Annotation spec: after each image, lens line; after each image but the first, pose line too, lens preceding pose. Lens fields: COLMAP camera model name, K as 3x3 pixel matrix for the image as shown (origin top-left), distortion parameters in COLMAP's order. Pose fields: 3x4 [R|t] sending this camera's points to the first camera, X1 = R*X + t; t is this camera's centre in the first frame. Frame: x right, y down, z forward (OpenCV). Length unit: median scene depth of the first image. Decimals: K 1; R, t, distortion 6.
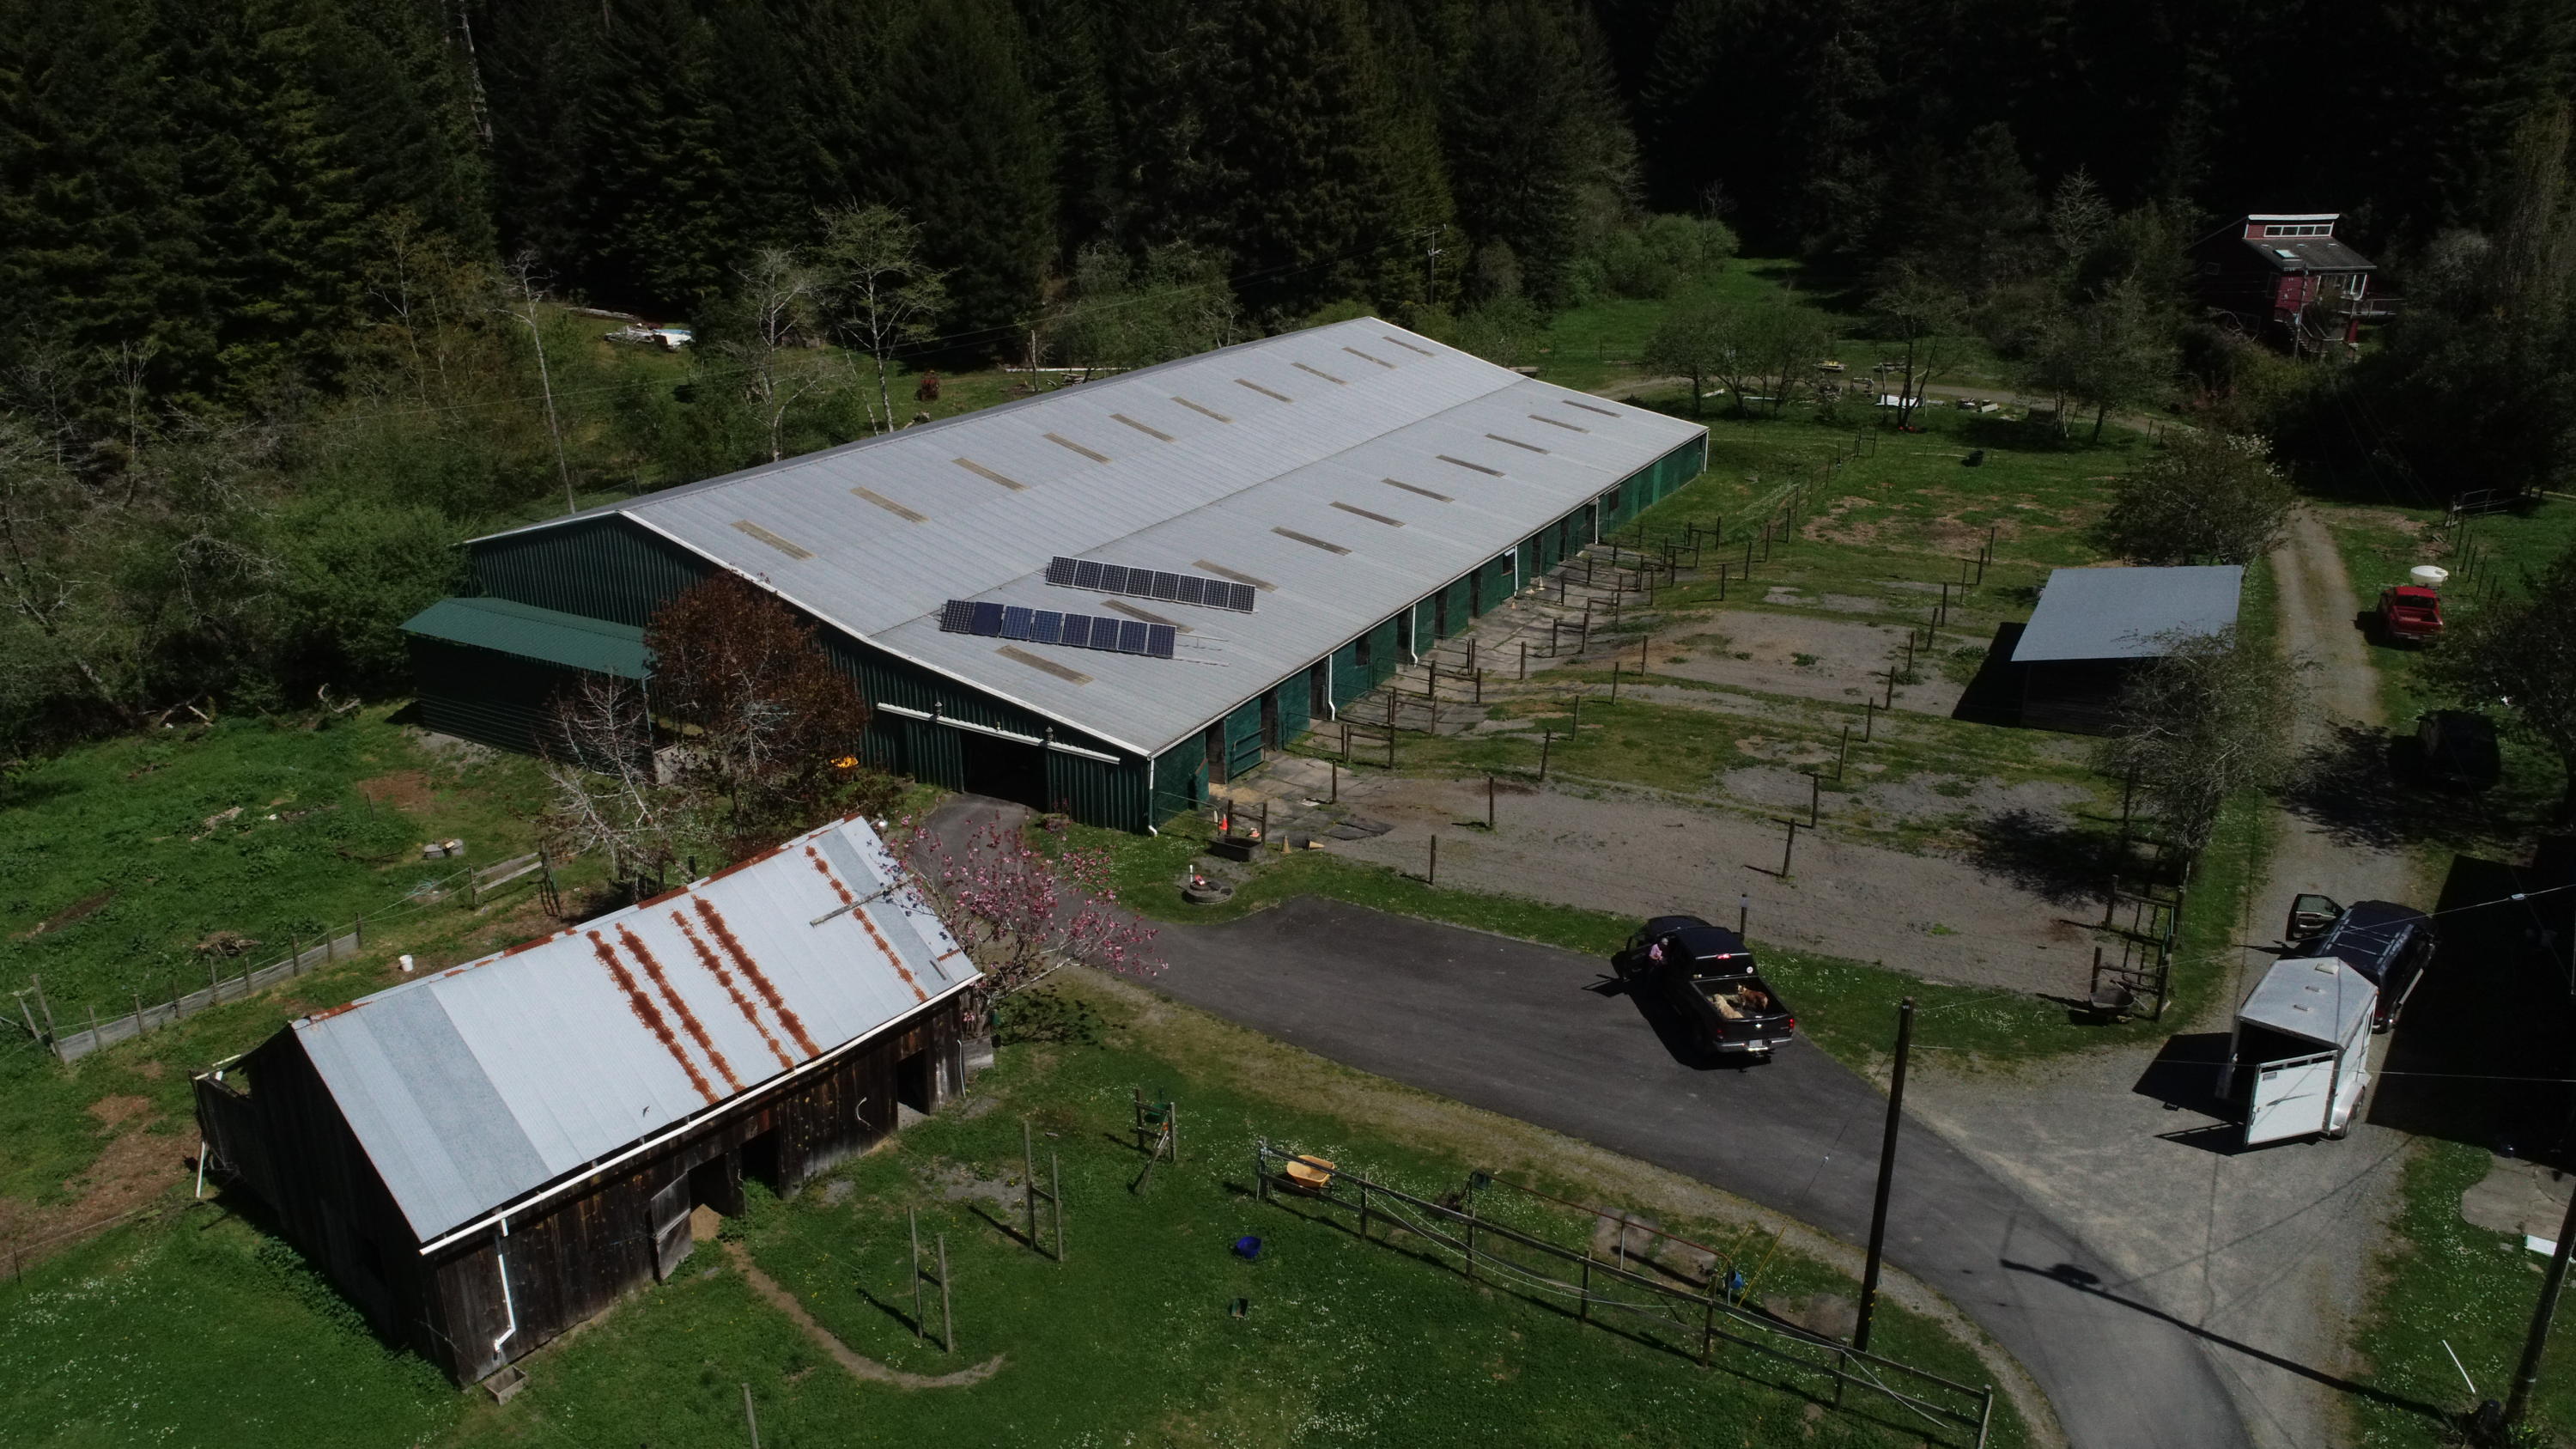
lens RADIAL K [[1730.4, 0, 1288.0], [0, 1730.4, 724.5], [0, 0, 1]] dist [0.001323, 0.002087]
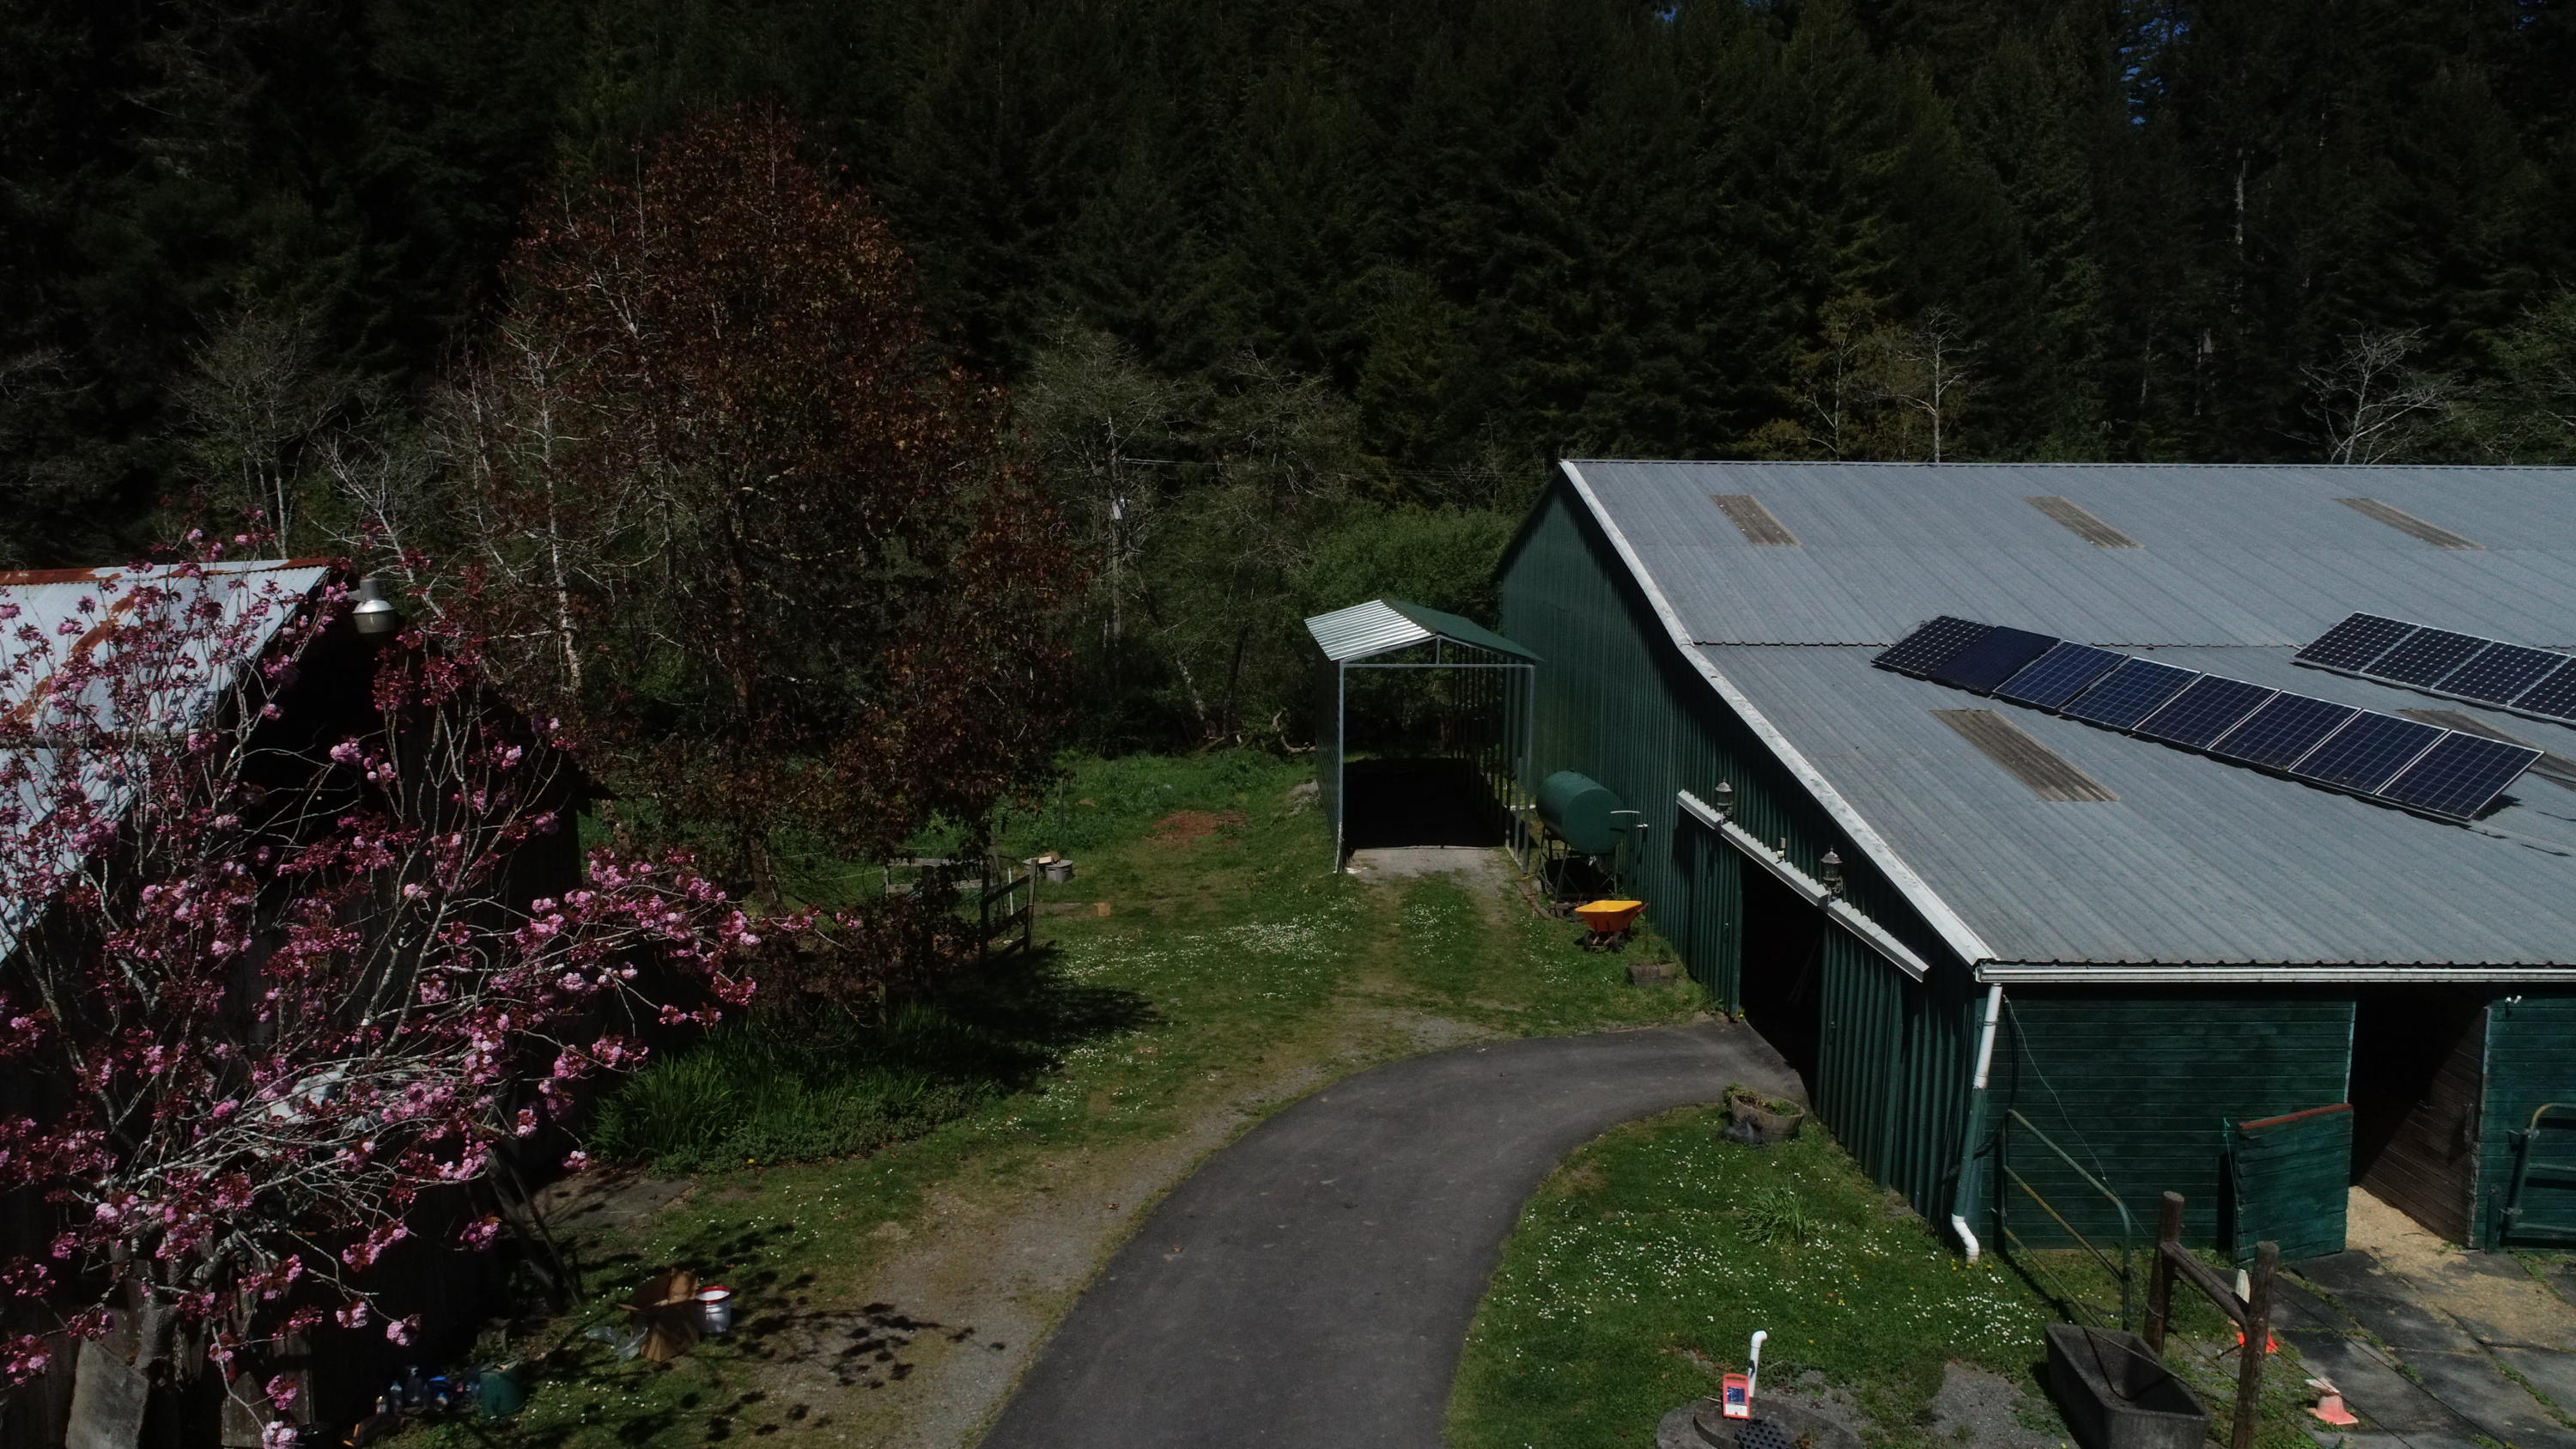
lens RADIAL K [[1730.4, 0, 1288.0], [0, 1730.4, 724.5], [0, 0, 1]] dist [0.001323, 0.002087]
pose [[0.501783, 0.109964, -0.857975, 0.084933], [-0.310349, 0.948733, -0.059910, 0.026959], [0.807402, 0.296334, 0.510185, 0.603477]]
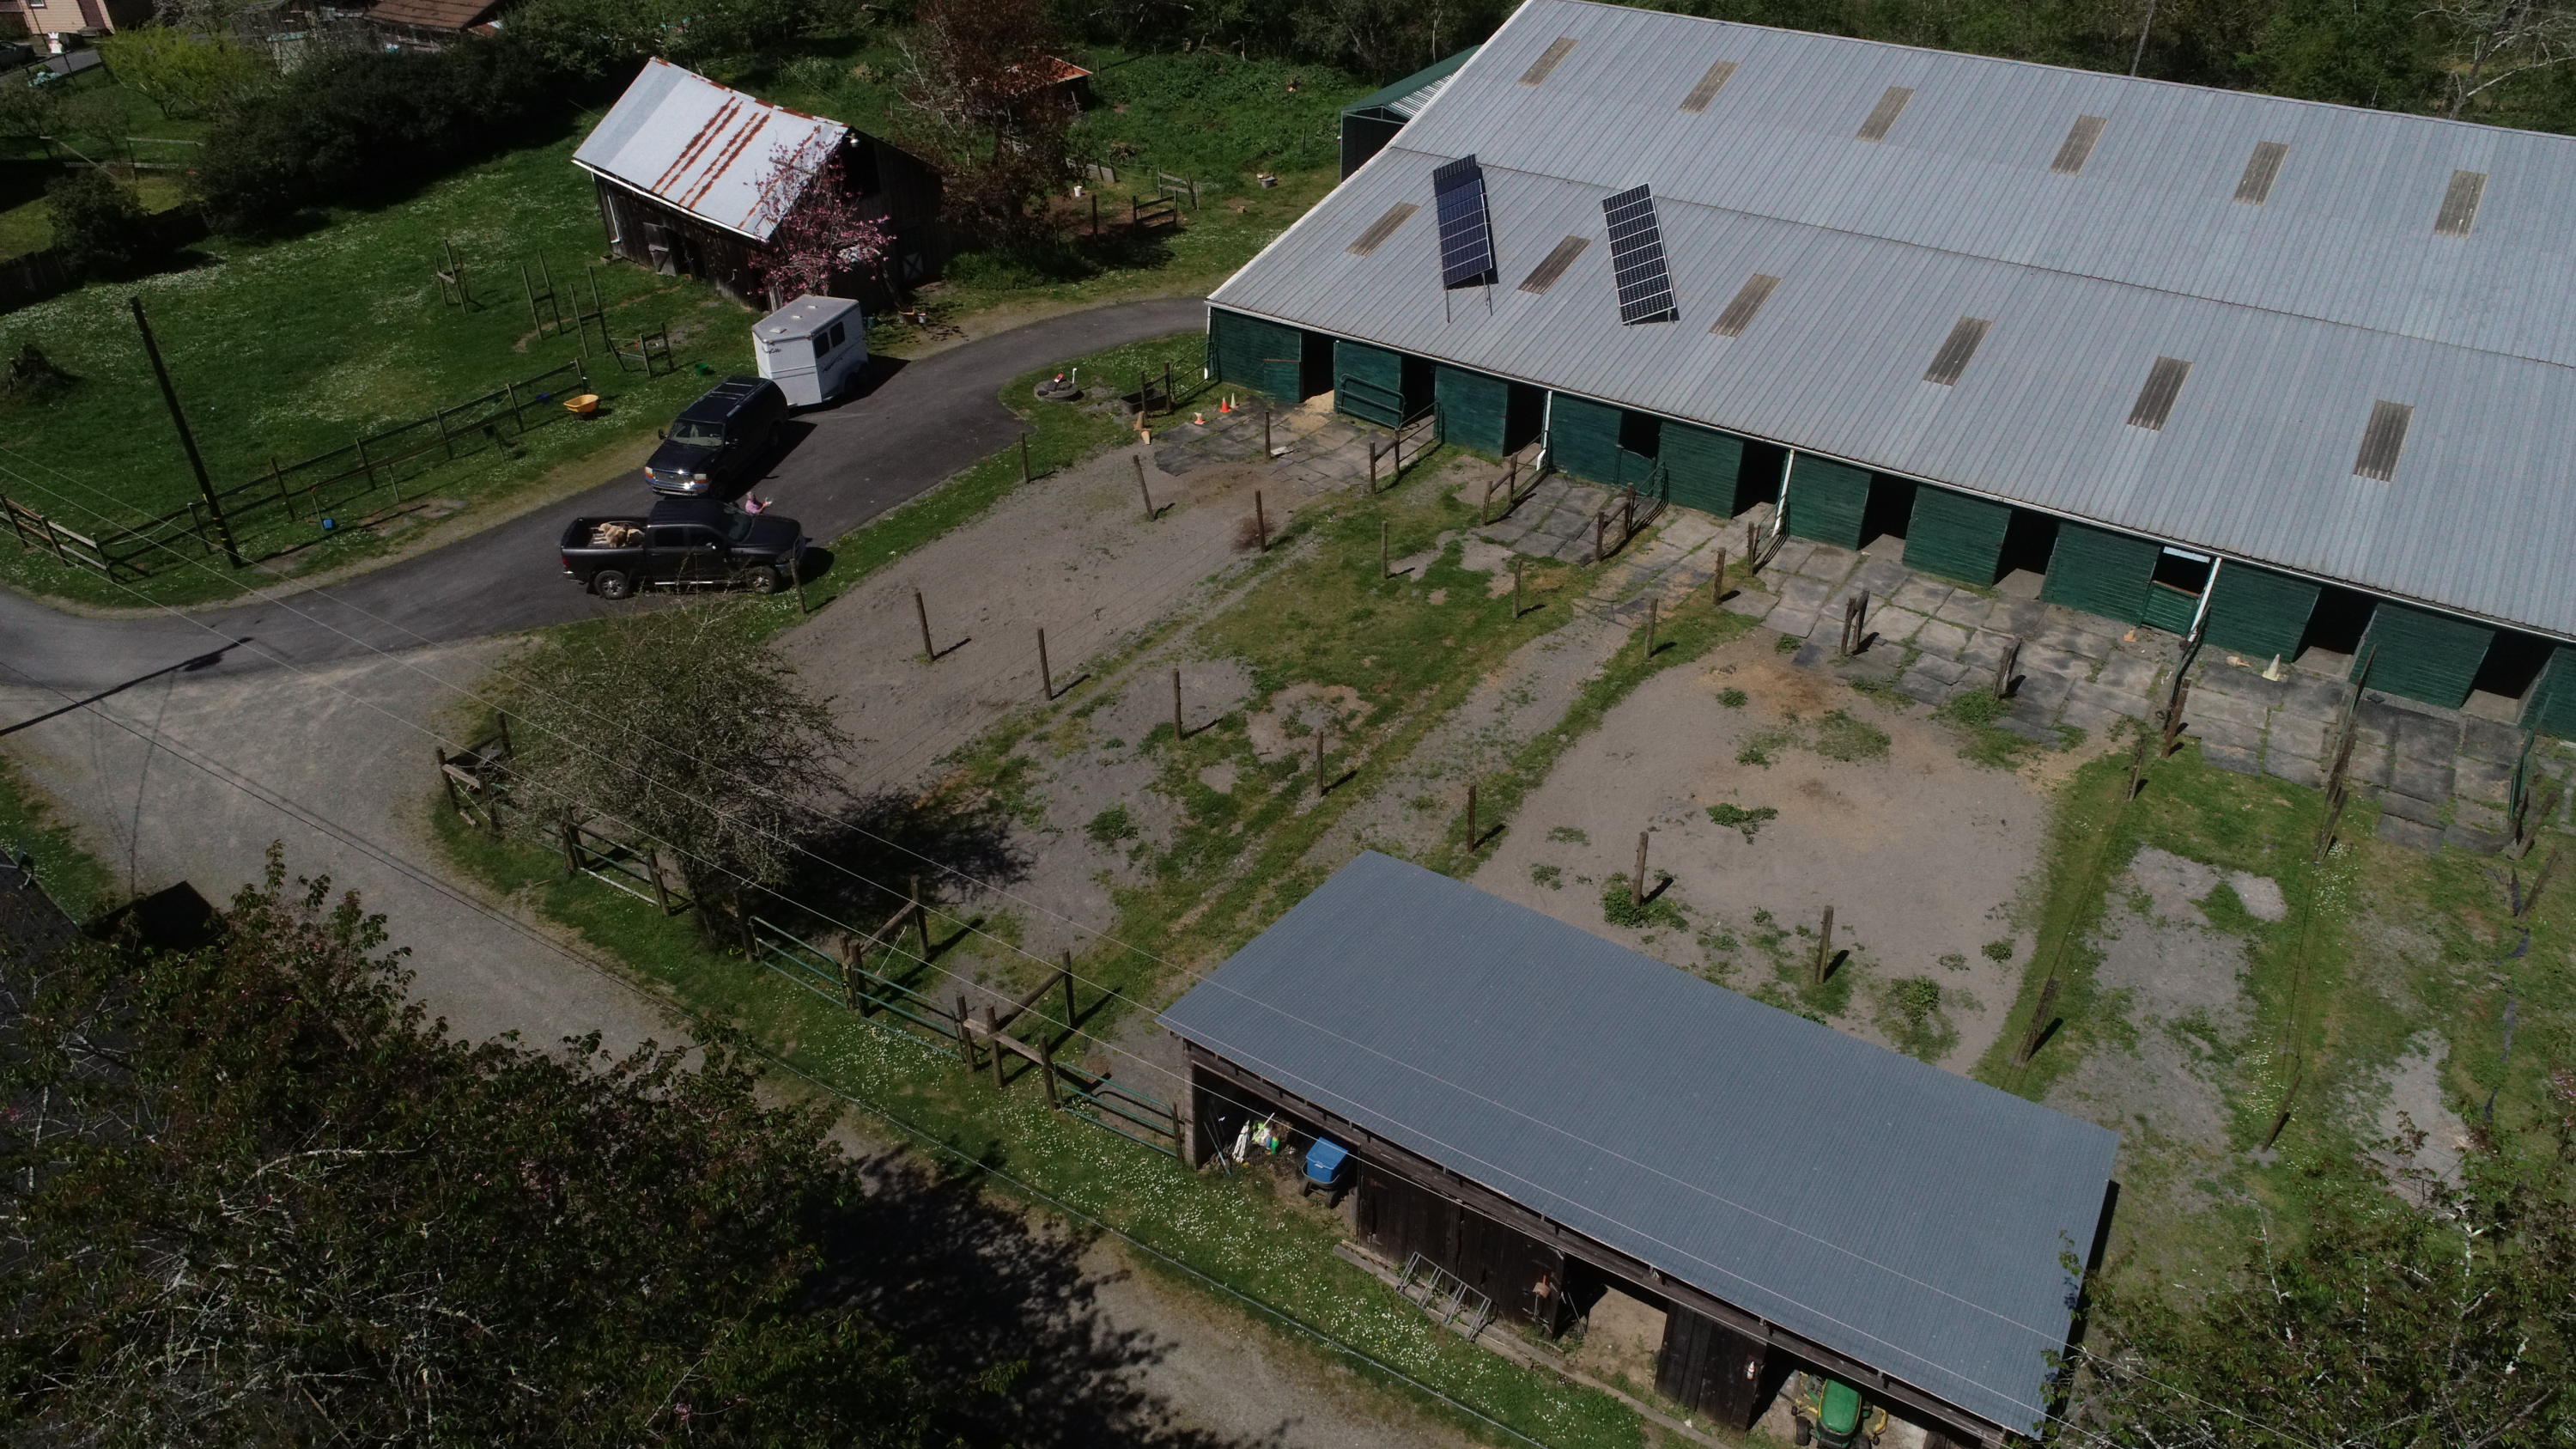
lens RADIAL K [[1730.4, 0, 1288.0], [0, 1730.4, 724.5], [0, 0, 1]] dist [0.001323, 0.002087]
pose [[-0.062210, 0.572410, -0.817604, 0.729615], [-0.353135, 0.753576, 0.554454, -0.306608], [0.933502, 0.323217, 0.155258, 0.781133]]
